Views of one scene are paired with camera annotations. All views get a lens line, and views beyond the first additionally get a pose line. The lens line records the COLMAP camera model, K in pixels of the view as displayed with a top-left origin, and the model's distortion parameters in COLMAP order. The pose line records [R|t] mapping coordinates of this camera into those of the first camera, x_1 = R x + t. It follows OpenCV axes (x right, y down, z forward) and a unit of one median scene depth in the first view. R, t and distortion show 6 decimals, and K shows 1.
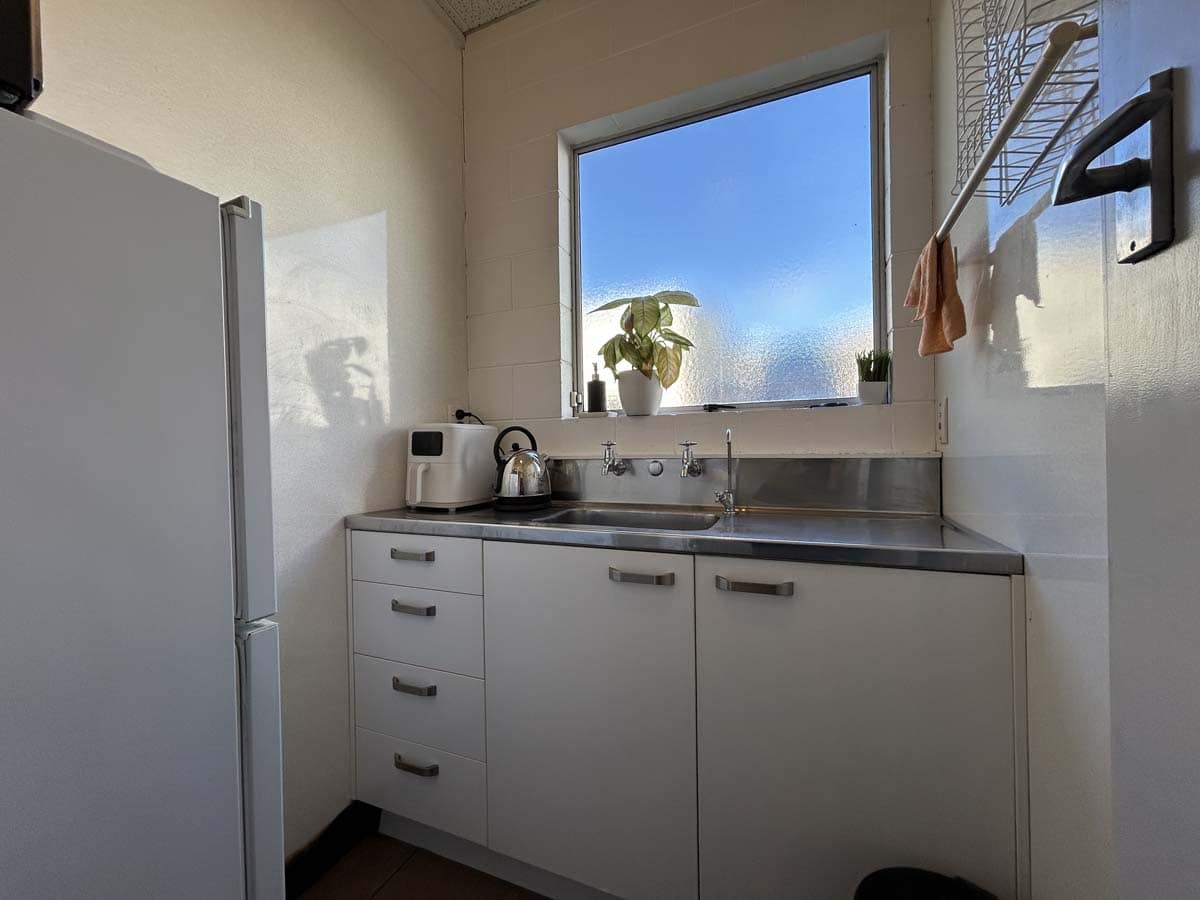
lens RADIAL K [[483.3, 0, 598.8], [0, 483.3, 451.6], [0, 0, 1]] dist [-0.002120, 0.000501]
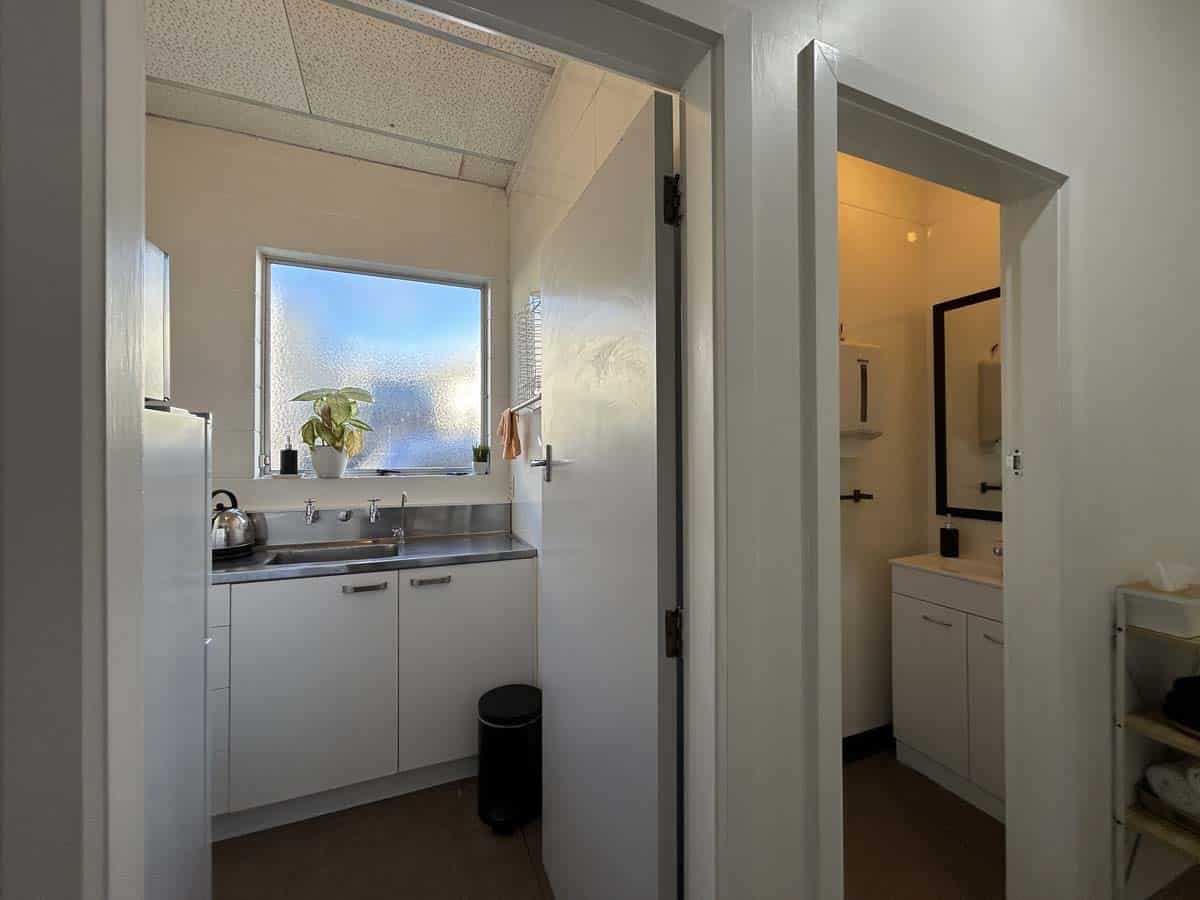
lens RADIAL K [[483.3, 0, 598.8], [0, 483.3, 451.6], [0, 0, 1]] dist [-0.002120, 0.000501]
pose [[0.696750, 0.022971, 0.716947, -0.389902], [-0.006919, 0.999656, -0.025305, -0.125824], [-0.717281, 0.012671, 0.696669, -0.537968]]
